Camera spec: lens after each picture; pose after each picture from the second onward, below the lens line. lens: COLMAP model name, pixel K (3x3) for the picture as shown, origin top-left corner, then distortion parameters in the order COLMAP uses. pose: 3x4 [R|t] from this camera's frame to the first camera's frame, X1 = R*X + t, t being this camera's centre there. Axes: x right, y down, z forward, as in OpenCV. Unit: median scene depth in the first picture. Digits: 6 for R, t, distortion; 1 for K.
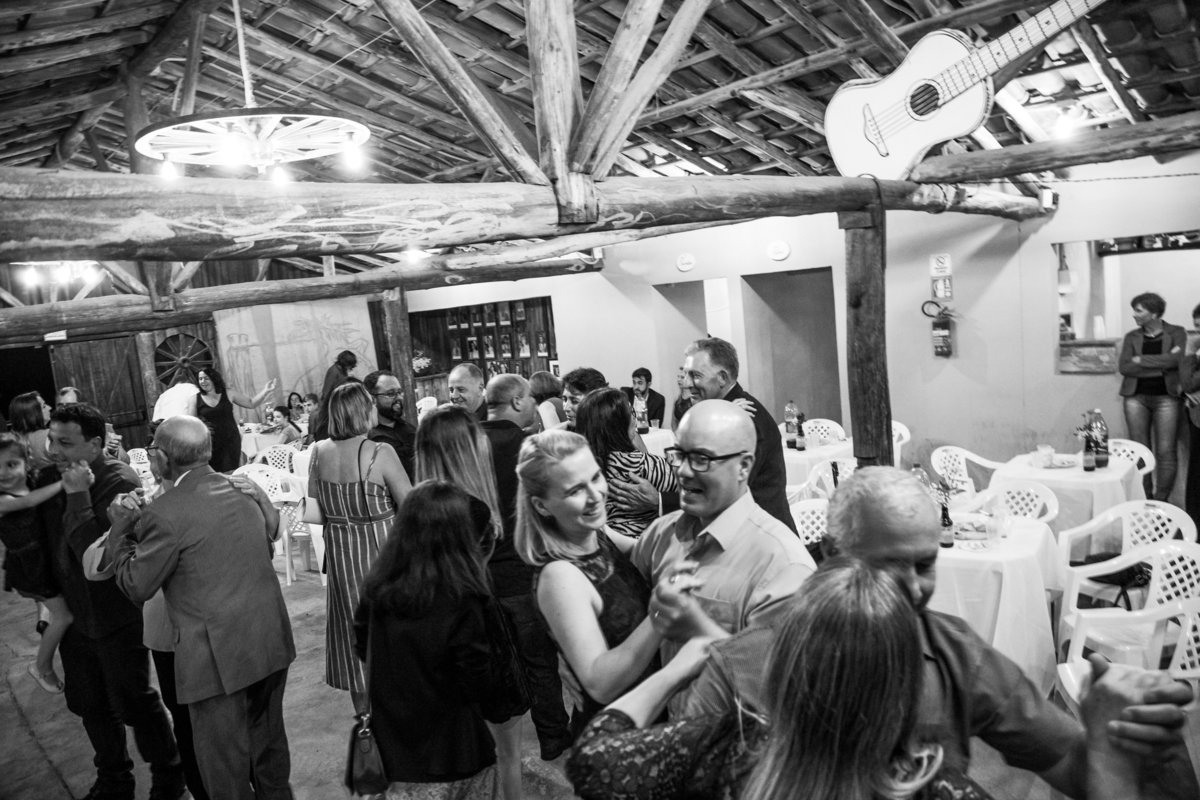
lens RADIAL K [[814.0, 0, 600.0], [0, 814.0, 400.0], [0, 0, 1]] dist [-0.126558, 0.071424]
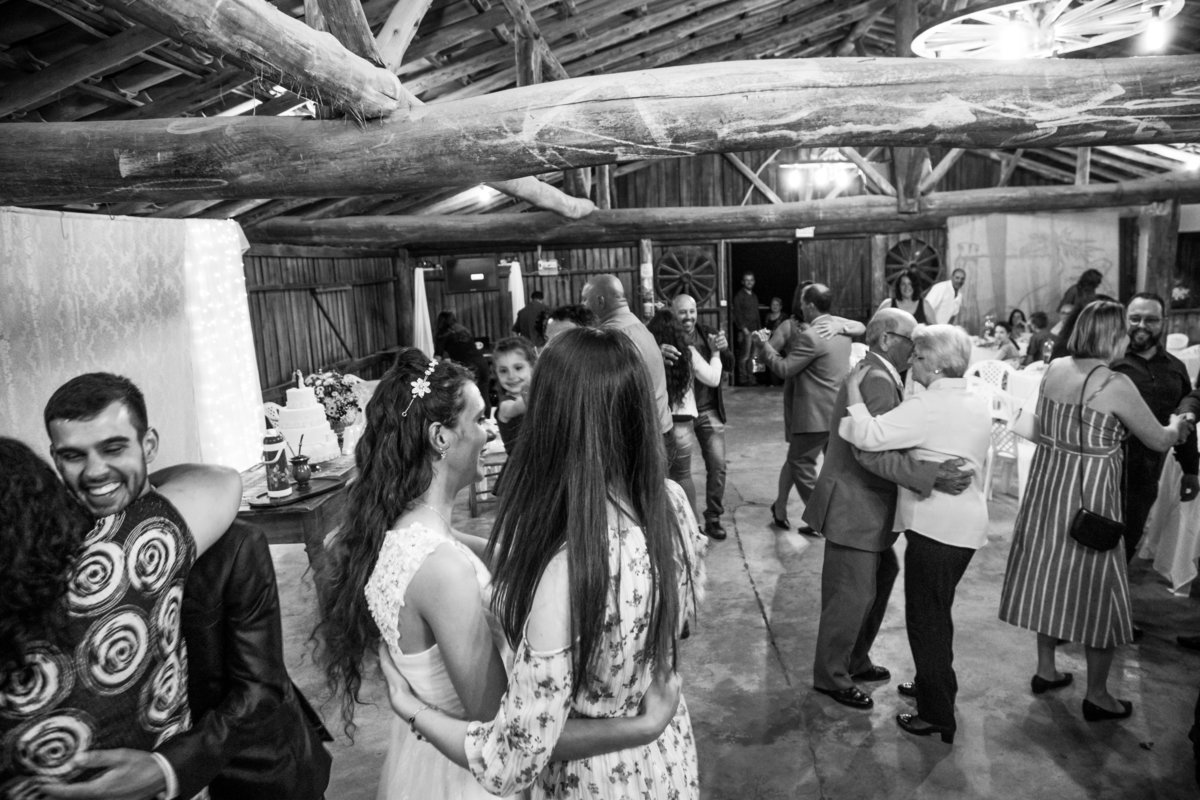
lens RADIAL K [[814.0, 0, 600.0], [0, 814.0, 400.0], [0, 0, 1]] dist [-0.126558, 0.071424]
pose [[0.664374, 0.189907, -0.722871, -0.024538], [-0.110801, 0.981519, 0.156022, 0.008622], [0.739142, -0.023562, 0.673138, -0.000433]]
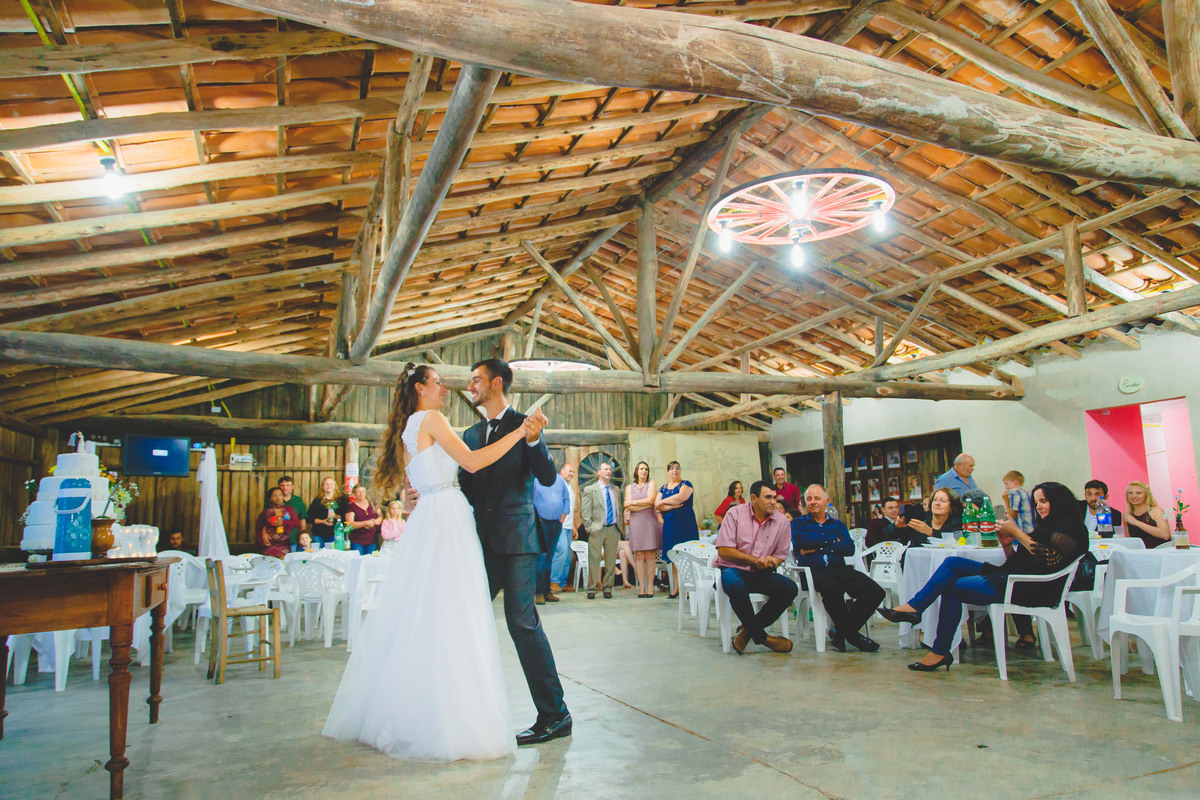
lens RADIAL K [[784.6, 0, 600.0], [0, 784.6, 400.0], [0, 0, 1]] dist [0.003215, 0.001509]
pose [[0.928755, 0.018075, -0.370253, -0.180540], [-0.112401, 0.965519, -0.234815, 0.188292], [0.353242, 0.259703, 0.898763, -0.088829]]
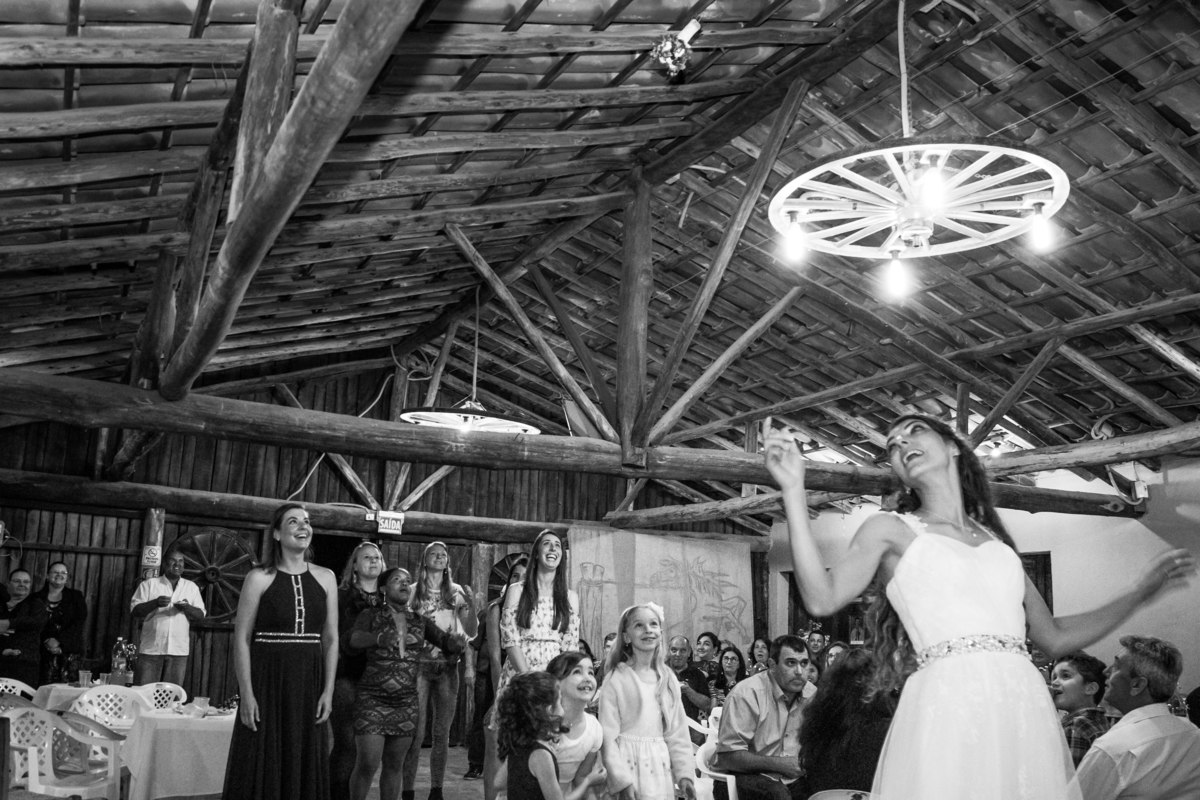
lens RADIAL K [[1060.7, 0, 562.7], [0, 1060.7, 414.8], [0, 0, 1]] dist [-0.118415, 0.079259]
pose [[0.945981, 0.065179, -0.317603, -0.288485], [-0.163130, 0.942244, -0.292513, 0.144665], [0.280194, 0.328523, 0.901978, 0.042124]]
